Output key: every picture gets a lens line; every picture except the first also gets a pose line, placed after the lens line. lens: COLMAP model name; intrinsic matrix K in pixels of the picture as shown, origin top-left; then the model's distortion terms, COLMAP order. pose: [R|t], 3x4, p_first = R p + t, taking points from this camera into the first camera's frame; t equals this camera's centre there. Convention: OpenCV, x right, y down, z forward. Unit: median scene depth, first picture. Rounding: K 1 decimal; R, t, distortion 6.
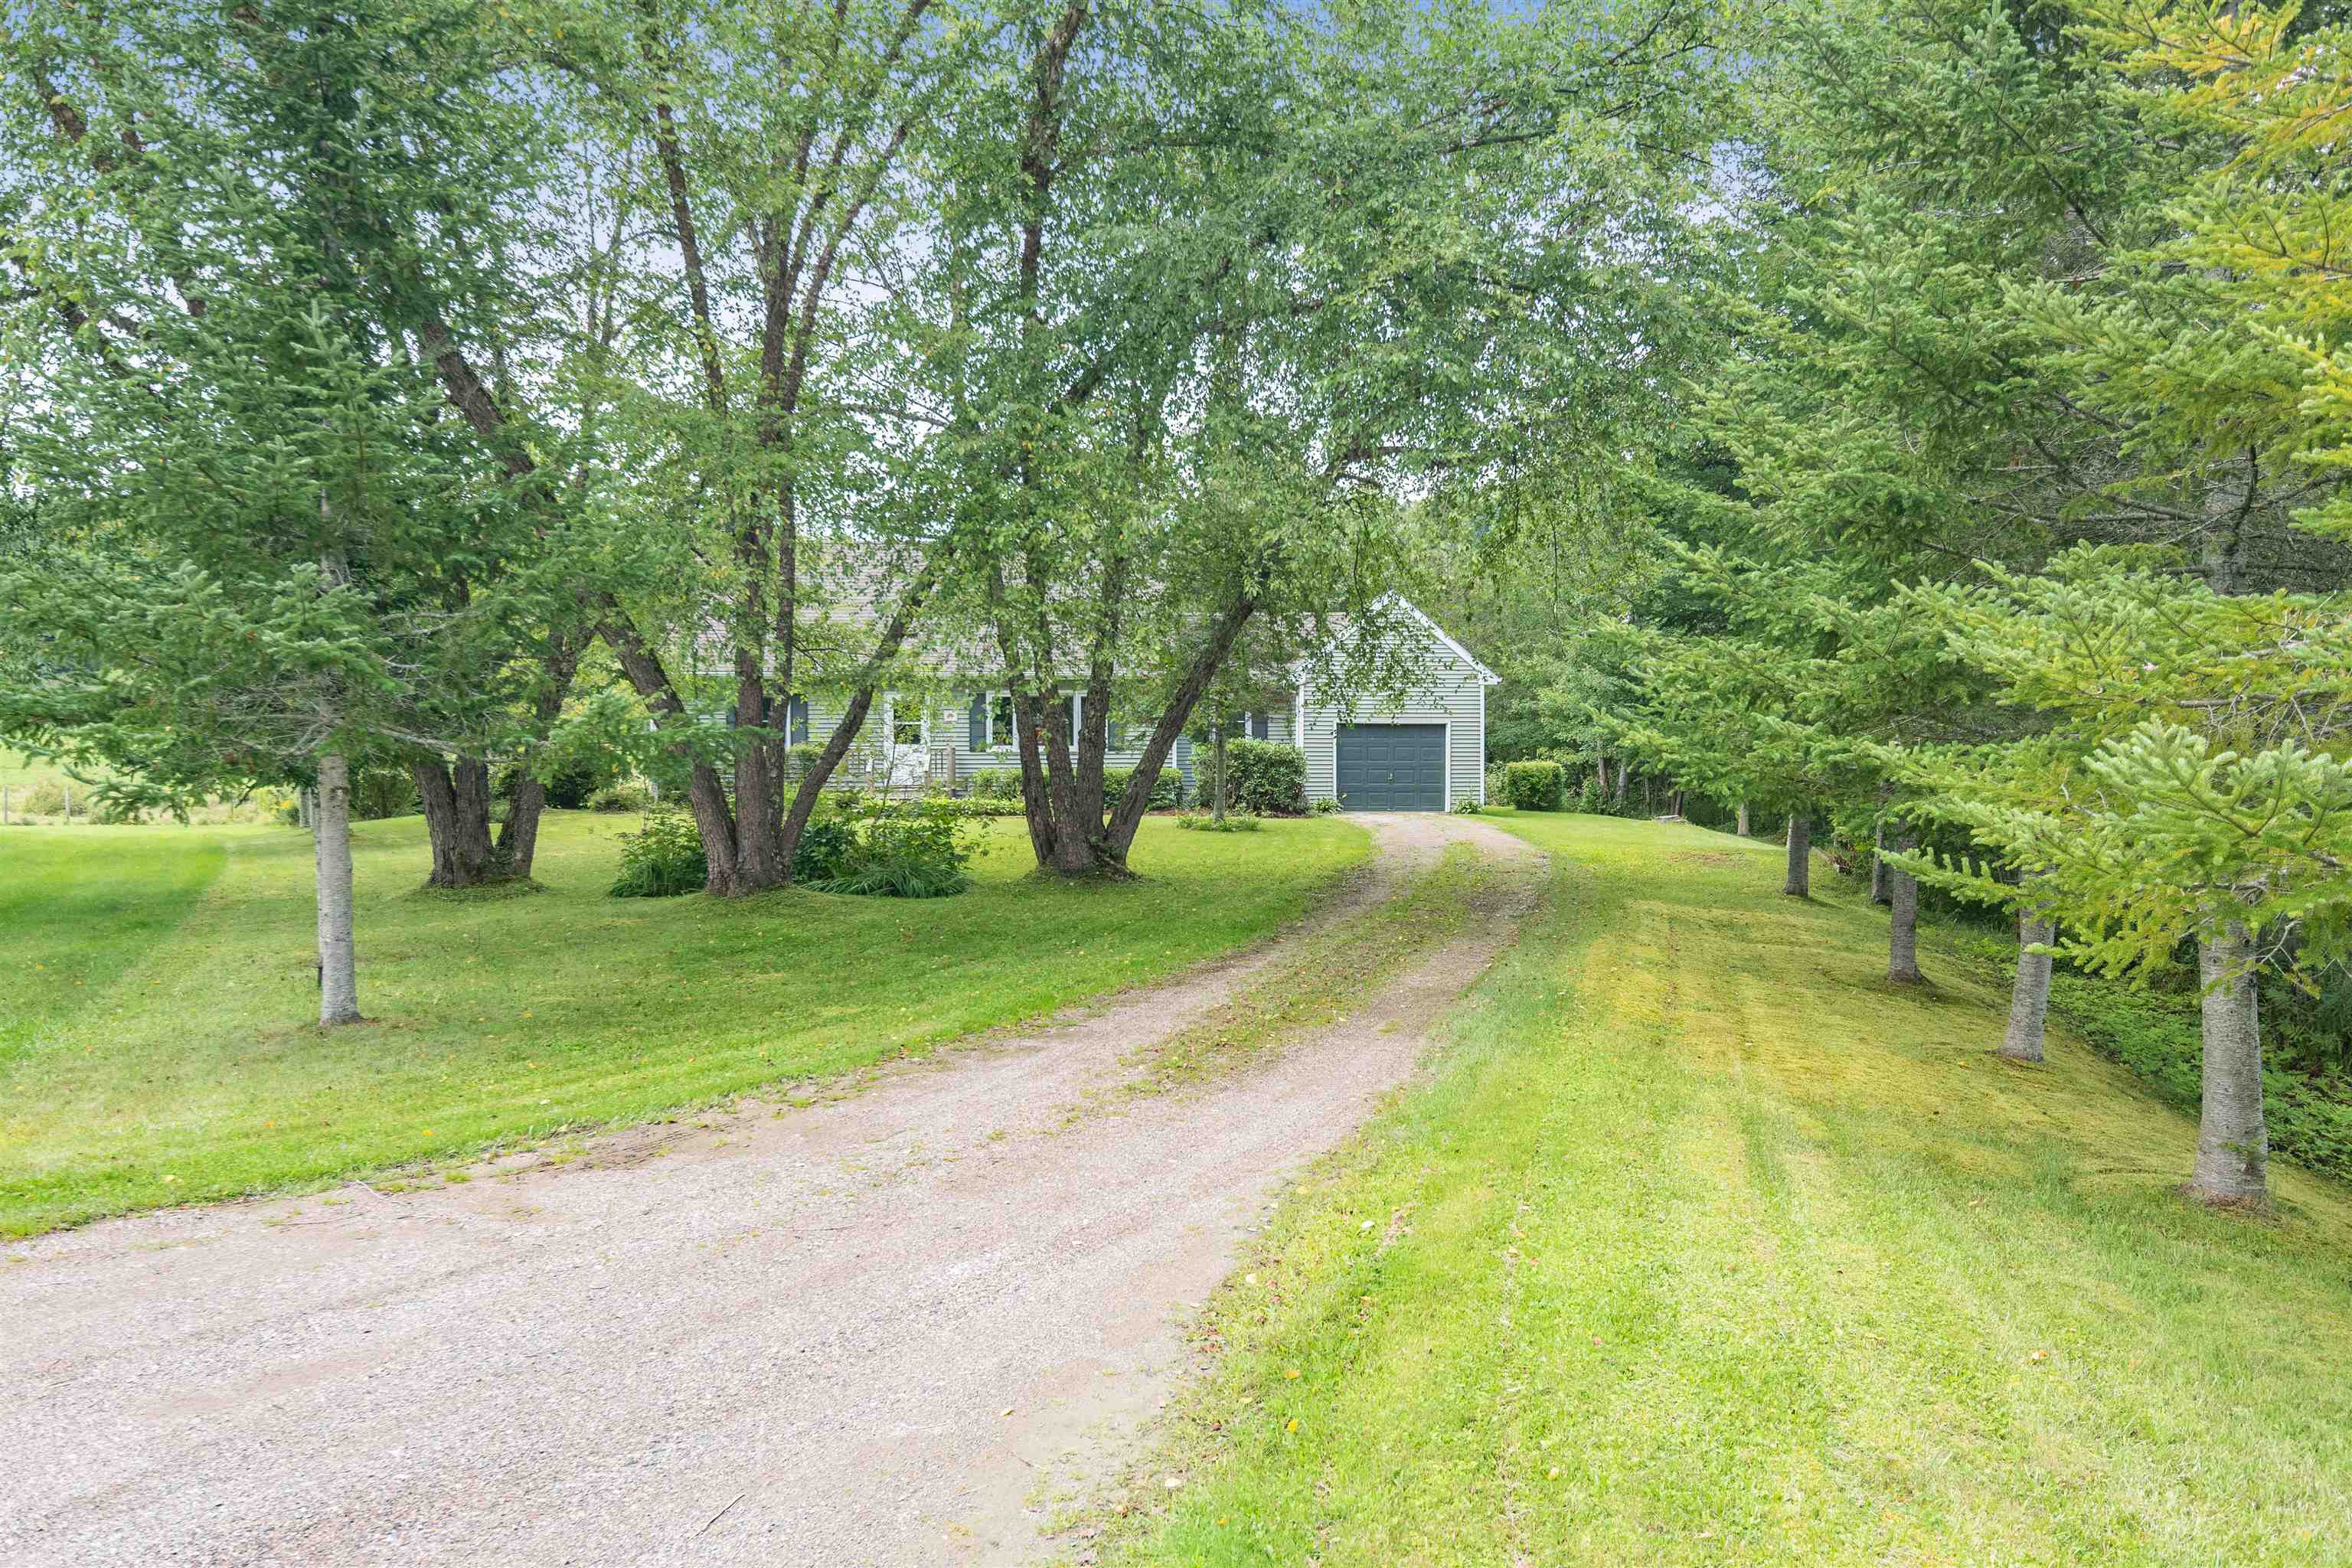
lens RADIAL K [[1673.7, 0, 1173.4], [0, 1673.7, 782.4], [0, 0, 1]] dist [0.000710, -0.006441]
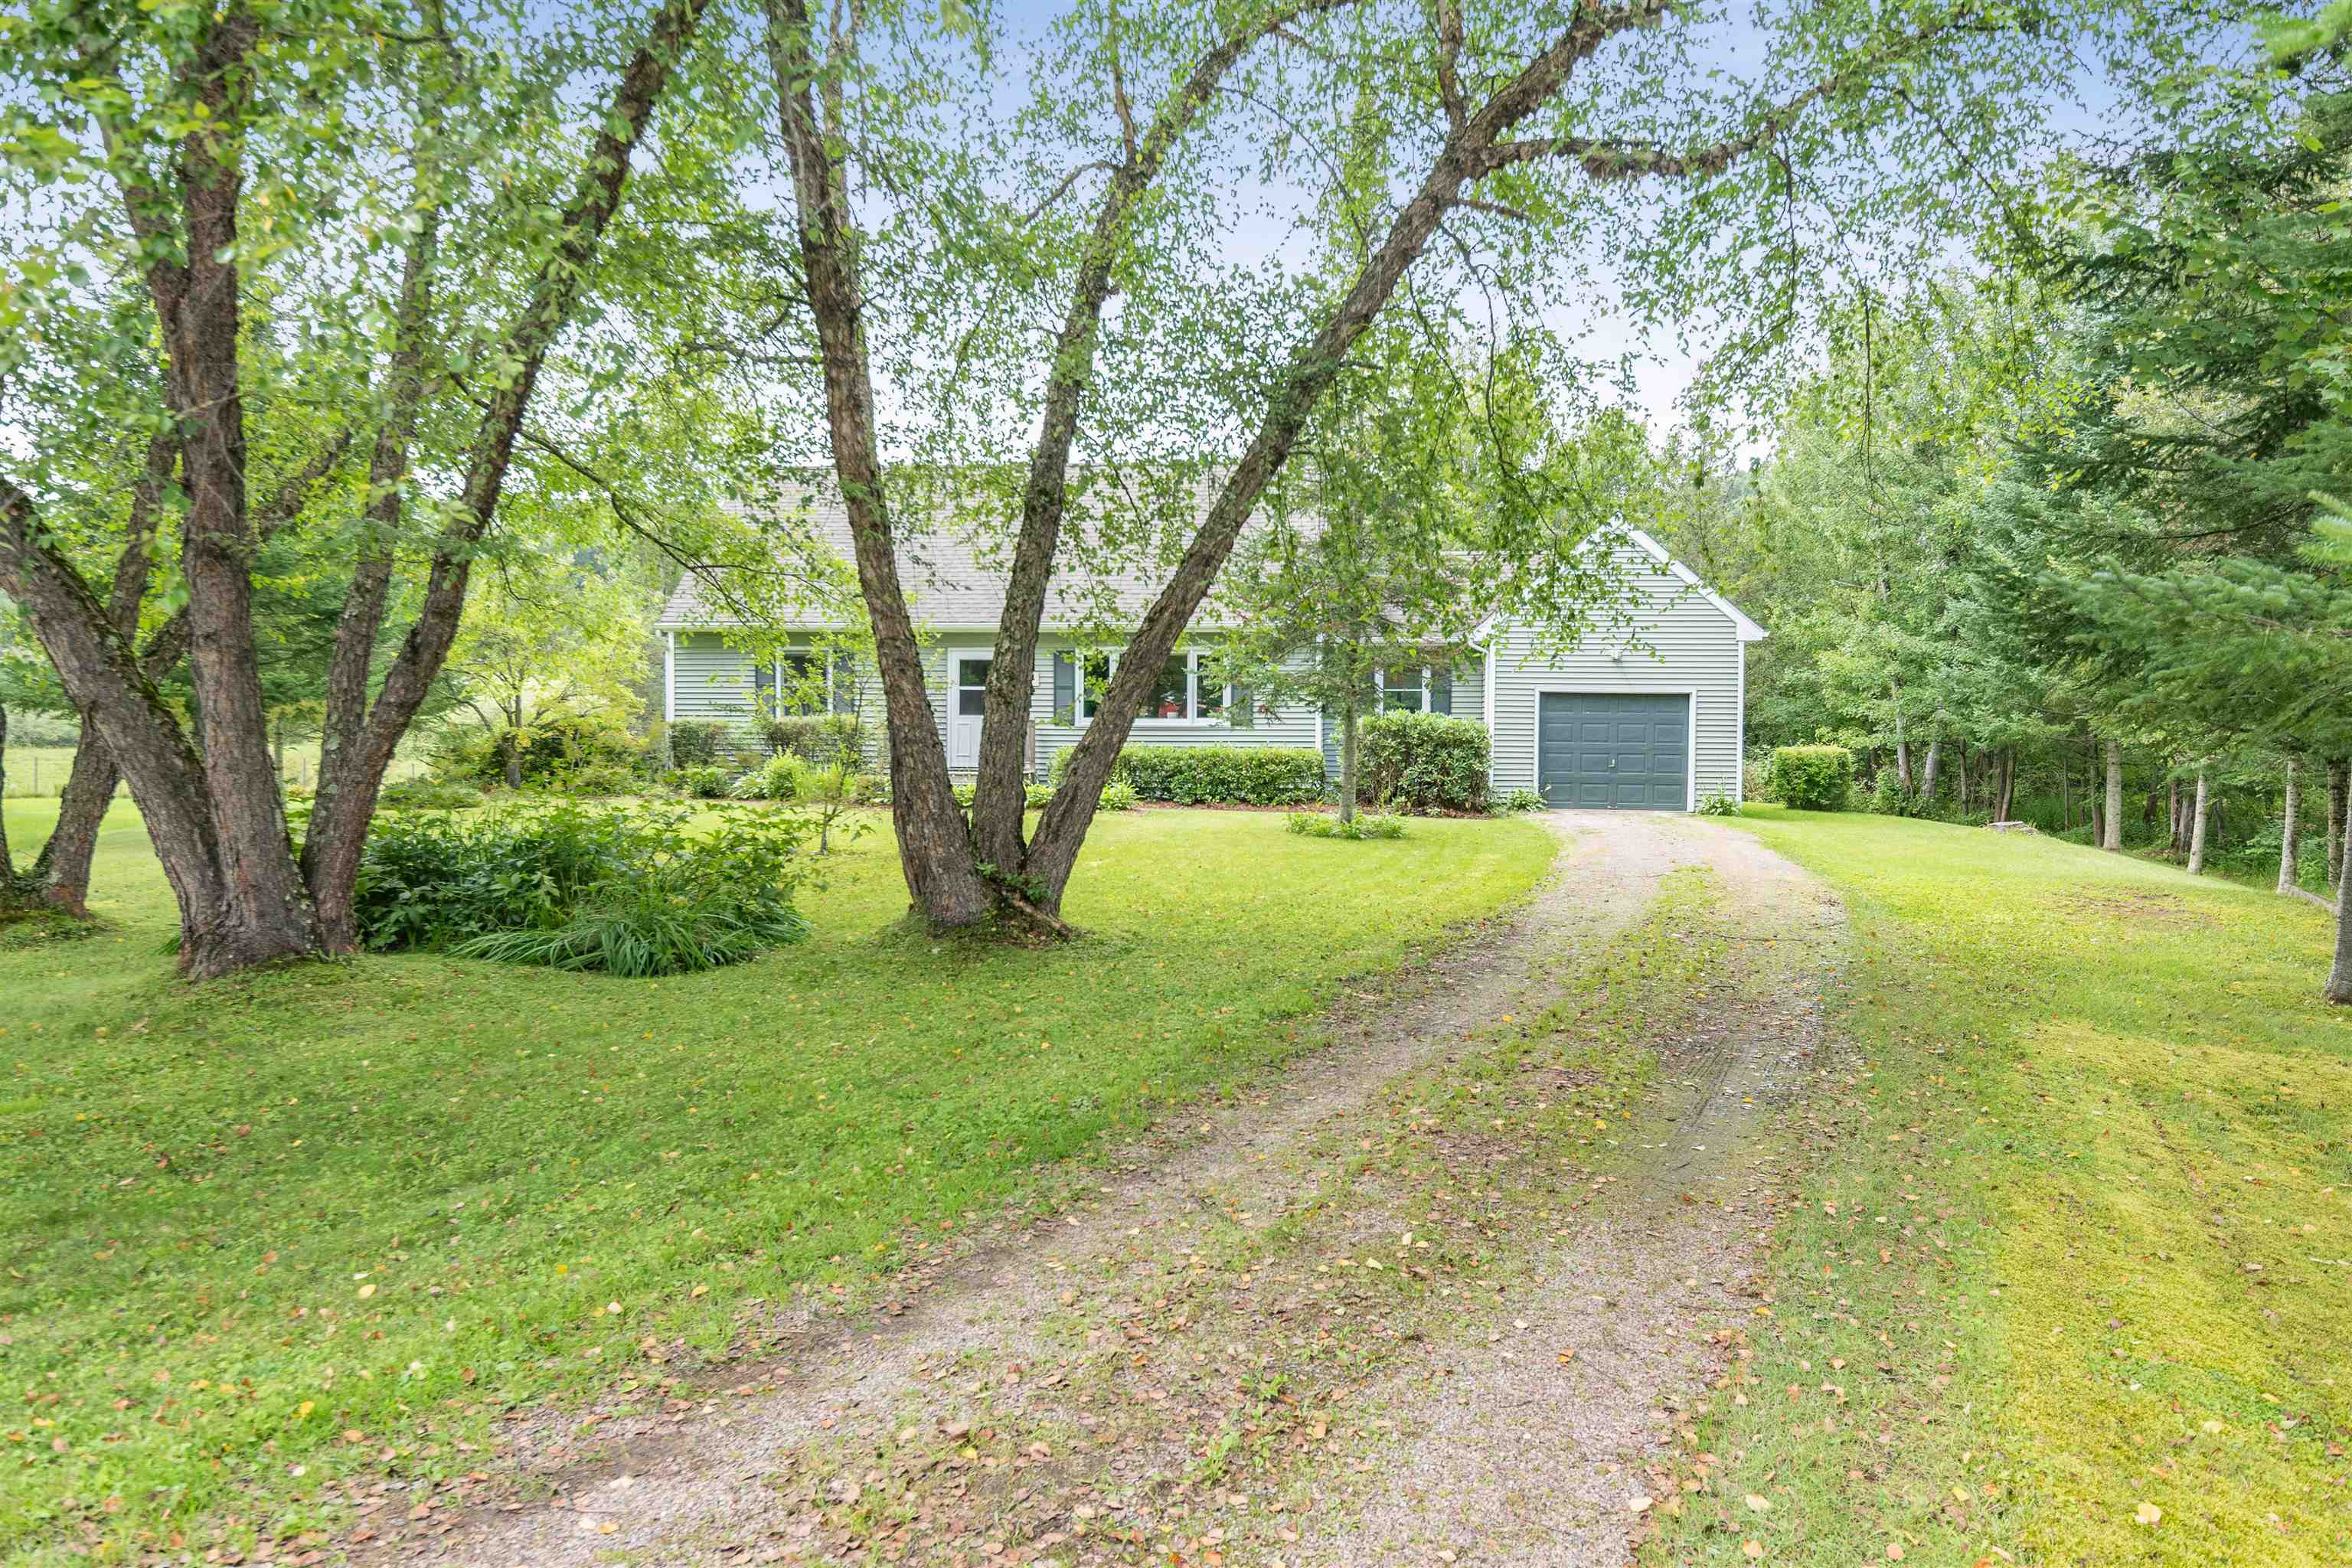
lens RADIAL K [[1620.8, 0, 1181.0], [0, 1620.8, 775.2], [0, 0, 1]] dist [-0.003632, 0.001073]
pose [[0.987556, 0.010980, -0.156882, 0.053425], [-0.010153, 0.999930, 0.006073, -0.000590], [0.156938, -0.004405, 0.987599, 0.254331]]
